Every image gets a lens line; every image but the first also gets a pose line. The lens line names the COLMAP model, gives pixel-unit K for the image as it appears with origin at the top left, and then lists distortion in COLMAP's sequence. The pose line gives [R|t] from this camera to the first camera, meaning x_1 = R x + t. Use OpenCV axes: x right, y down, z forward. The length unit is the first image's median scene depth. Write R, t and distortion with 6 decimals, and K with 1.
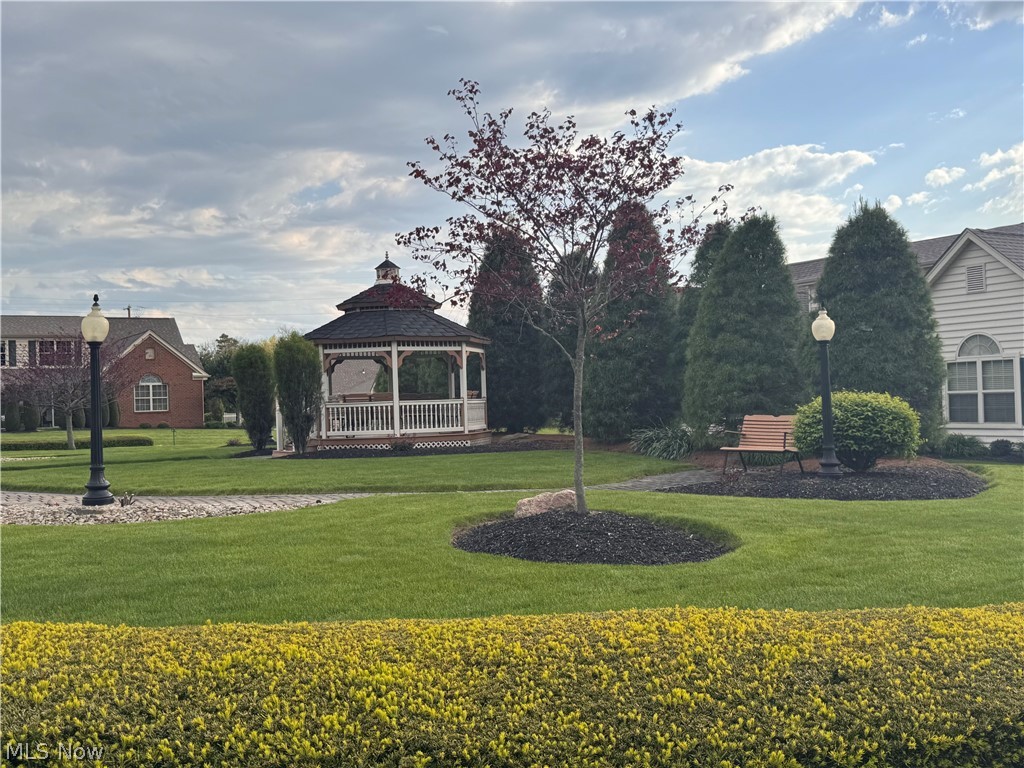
lens RADIAL K [[1059.5, 0, 512.0], [0, 1059.5, 384.0], [0, 0, 1]] dist [0.015580, 0.004846]
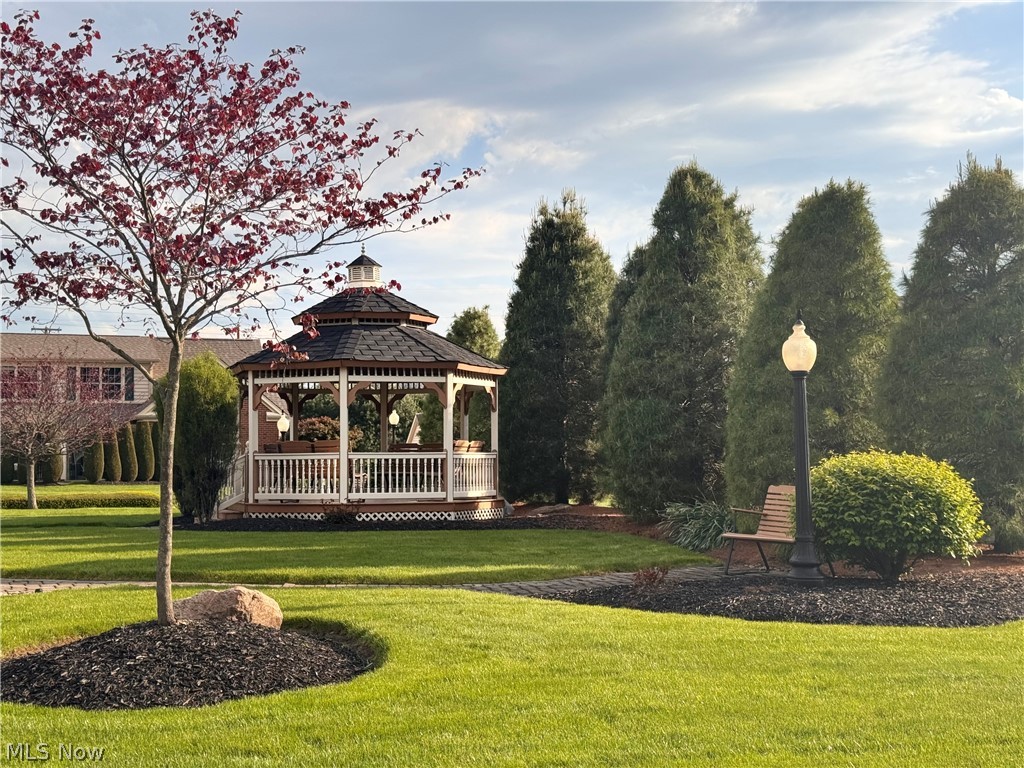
lens RADIAL K [[1474.4, 0, 512.0], [0, 1474.4, 384.0], [0, 0, 1]] dist [0.034829, 0.071372]
pose [[0.980650, 0.014920, -0.195200, 0.191744], [-0.021596, 0.999251, -0.032117, -0.000401], [0.194575, 0.035711, 0.980237, 0.056288]]
